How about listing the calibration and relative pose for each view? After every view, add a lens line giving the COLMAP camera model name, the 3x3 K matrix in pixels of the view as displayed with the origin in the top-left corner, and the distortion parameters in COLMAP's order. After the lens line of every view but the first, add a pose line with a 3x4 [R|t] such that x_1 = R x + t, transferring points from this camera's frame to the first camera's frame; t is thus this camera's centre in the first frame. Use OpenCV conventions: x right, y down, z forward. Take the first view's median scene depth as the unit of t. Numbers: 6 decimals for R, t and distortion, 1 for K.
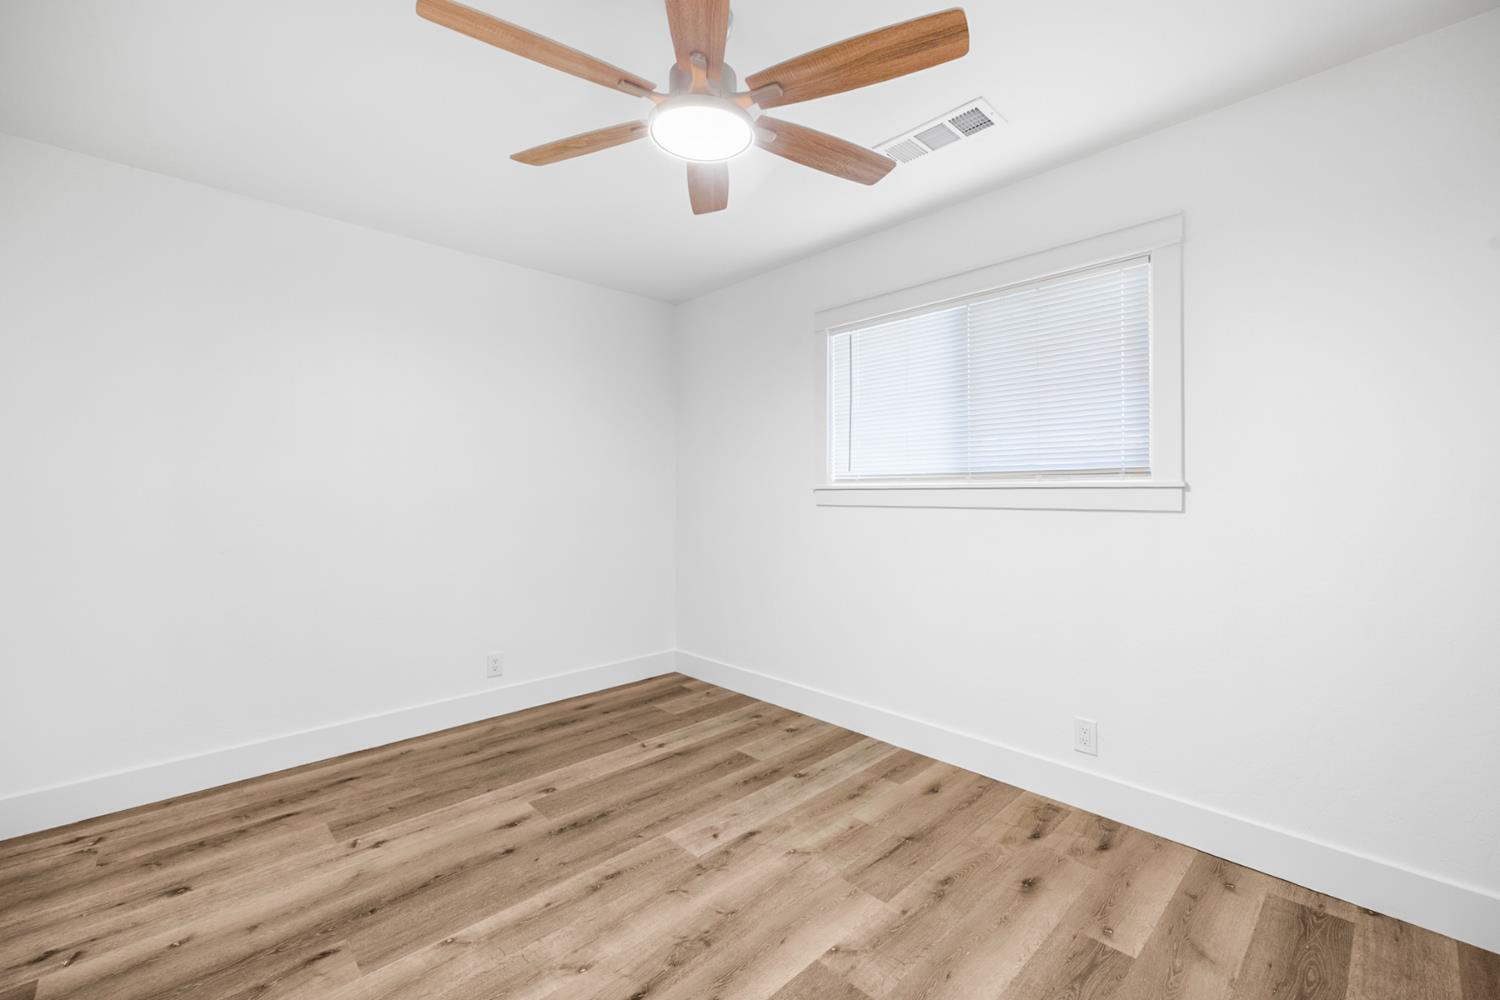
lens RADIAL K [[601.0, 0, 750.0], [0, 601.0, 500.0], [0, 0, 1]] dist [0.003279, 0.000288]
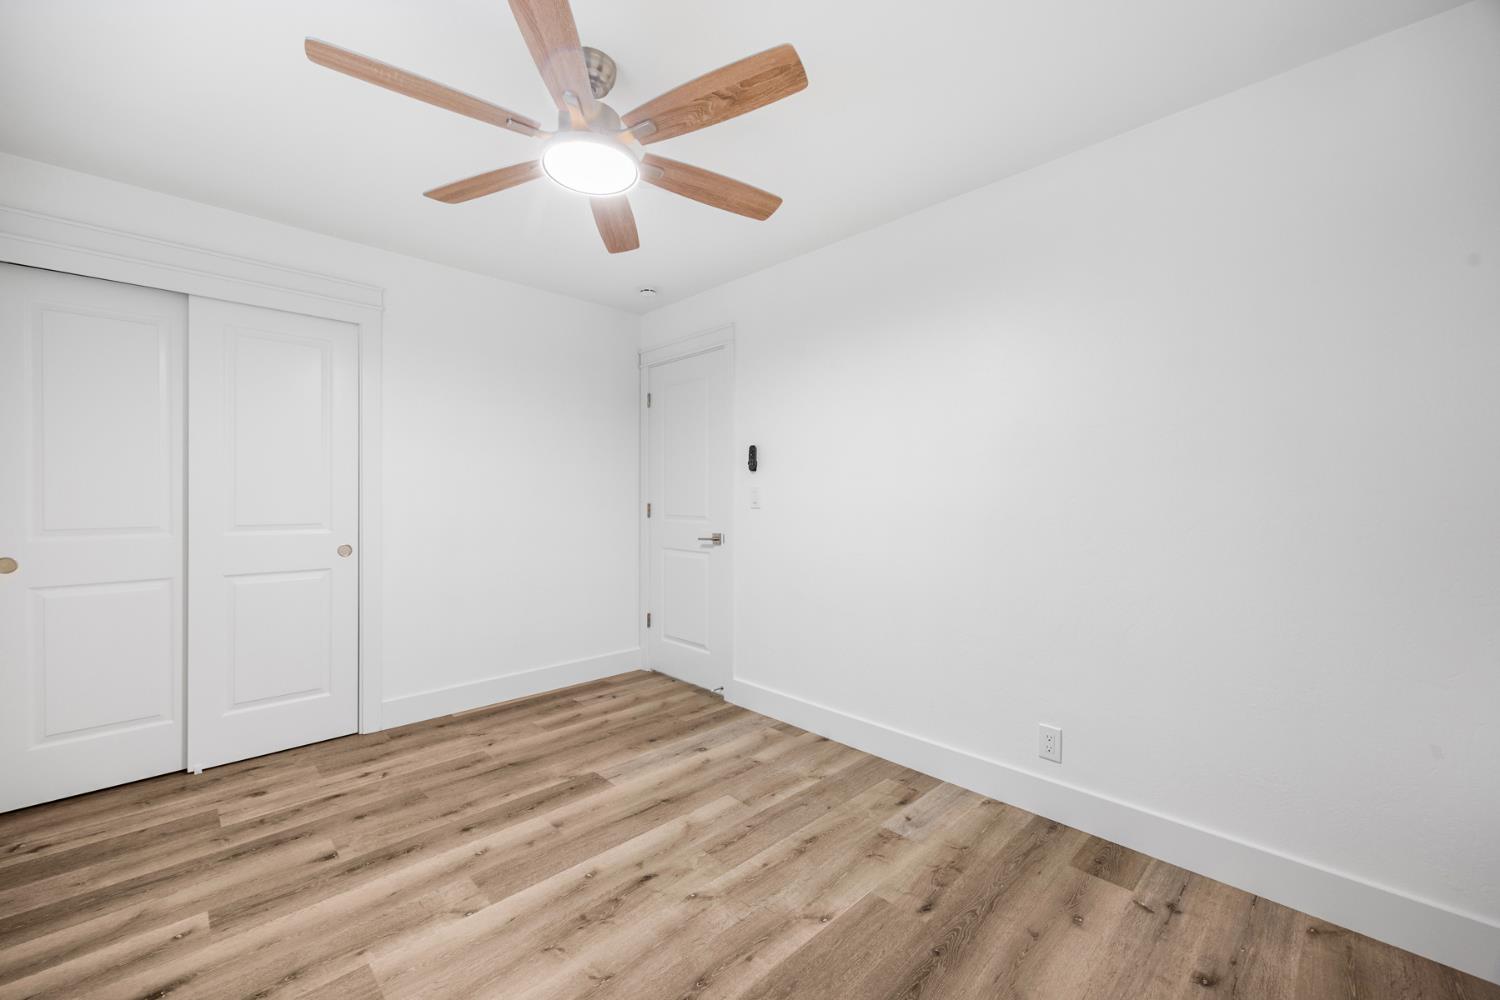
lens RADIAL K [[601.0, 0, 750.0], [0, 601.0, 500.0], [0, 0, 1]] dist [0.003279, 0.000288]
pose [[-0.999998, 0.001802, 0.000805, -0.362419], [0.001808, 0.999968, 0.007837, -0.016775], [-0.000791, 0.007838, -0.999969, 2.021939]]
